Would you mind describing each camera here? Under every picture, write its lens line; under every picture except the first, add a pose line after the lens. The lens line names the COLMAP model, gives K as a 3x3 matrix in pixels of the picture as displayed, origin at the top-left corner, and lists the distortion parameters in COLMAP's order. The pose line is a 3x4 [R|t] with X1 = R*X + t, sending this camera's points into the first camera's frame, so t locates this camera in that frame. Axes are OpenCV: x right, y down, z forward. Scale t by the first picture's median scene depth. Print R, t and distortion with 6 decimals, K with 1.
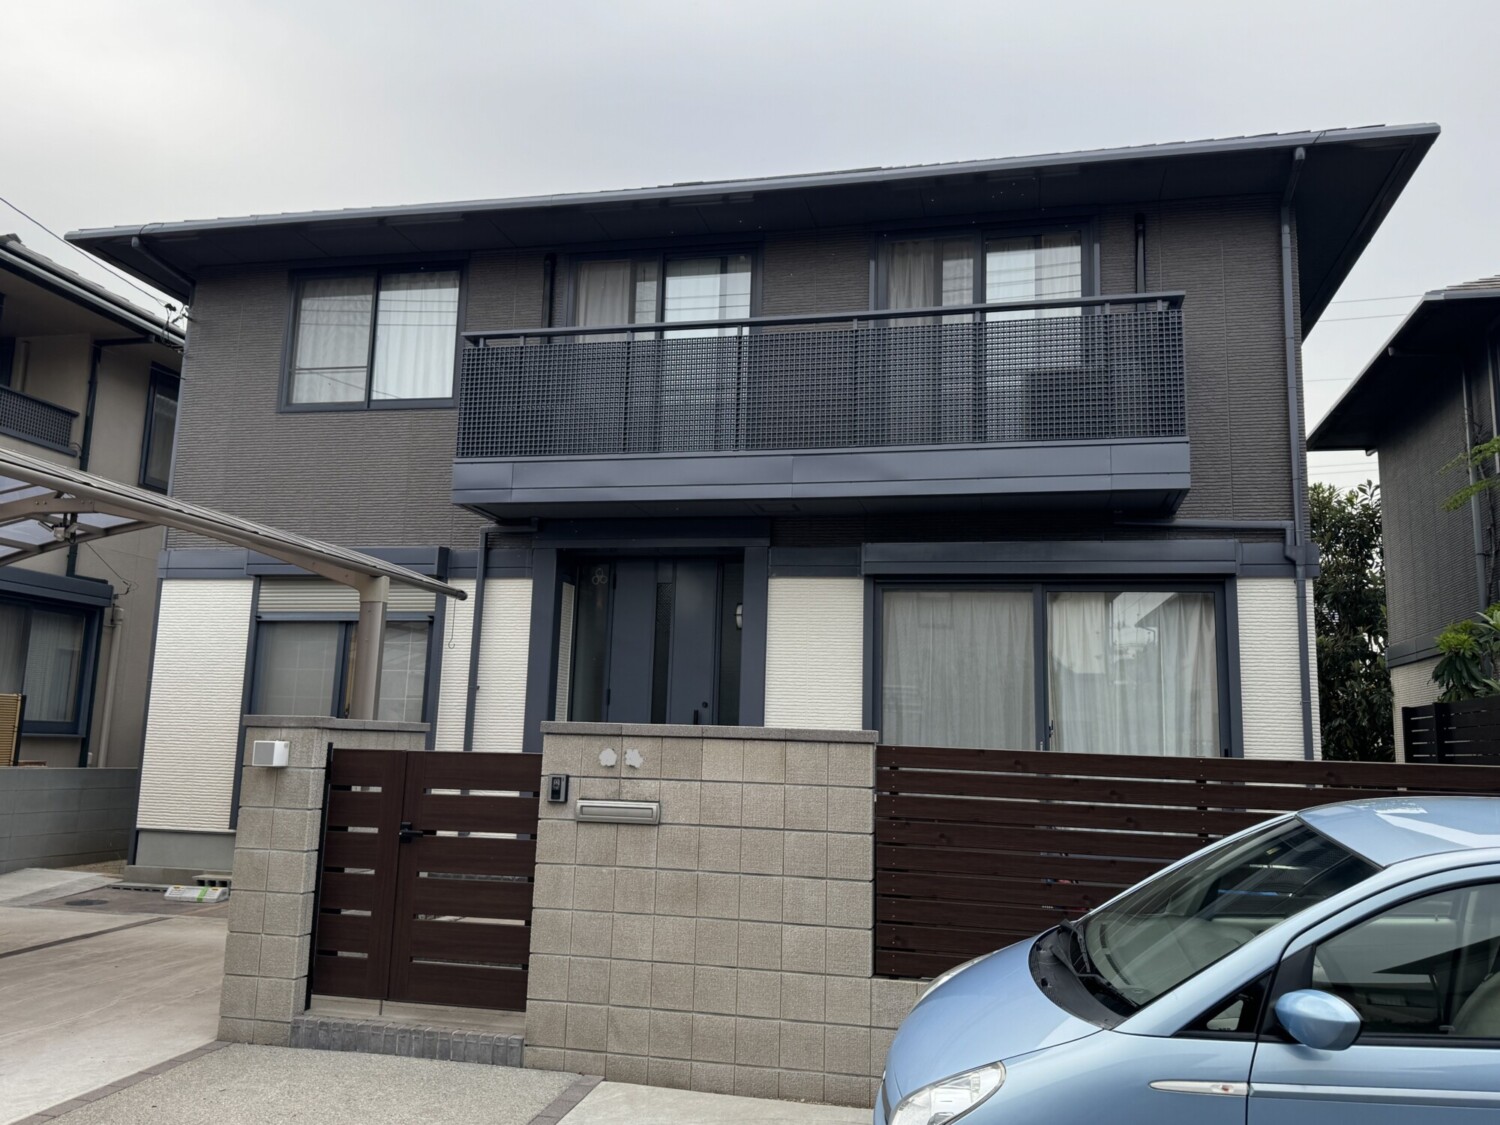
lens RADIAL K [[1066.5, 0, 754.4], [0, 1066.5, 576.2], [0, 0, 1]] dist [0.018687, -0.027232]
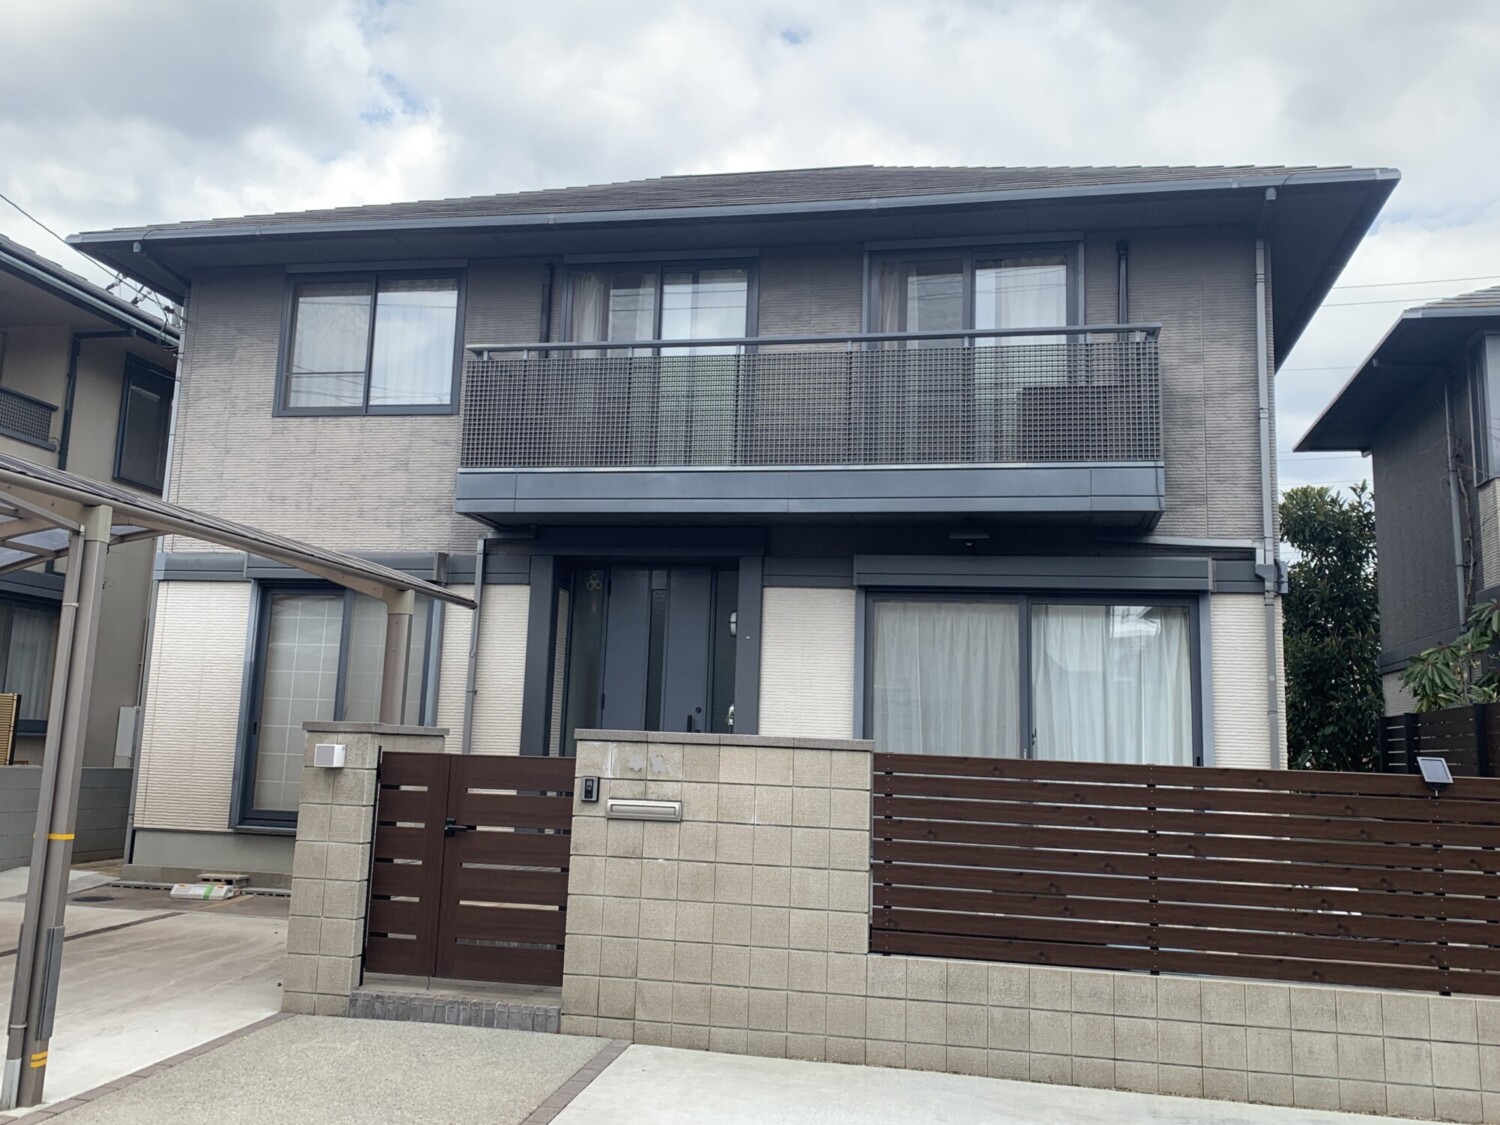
lens RADIAL K [[1153.9, 0, 745.0], [0, 1153.9, 552.8], [0, 0, 1]] dist [-0.014845, 0.024760]
pose [[0.999846, 0.009653, 0.014682, -0.021834], [-0.009487, 0.999891, -0.011353, -0.020524], [-0.014790, 0.011212, 0.999828, -0.119304]]
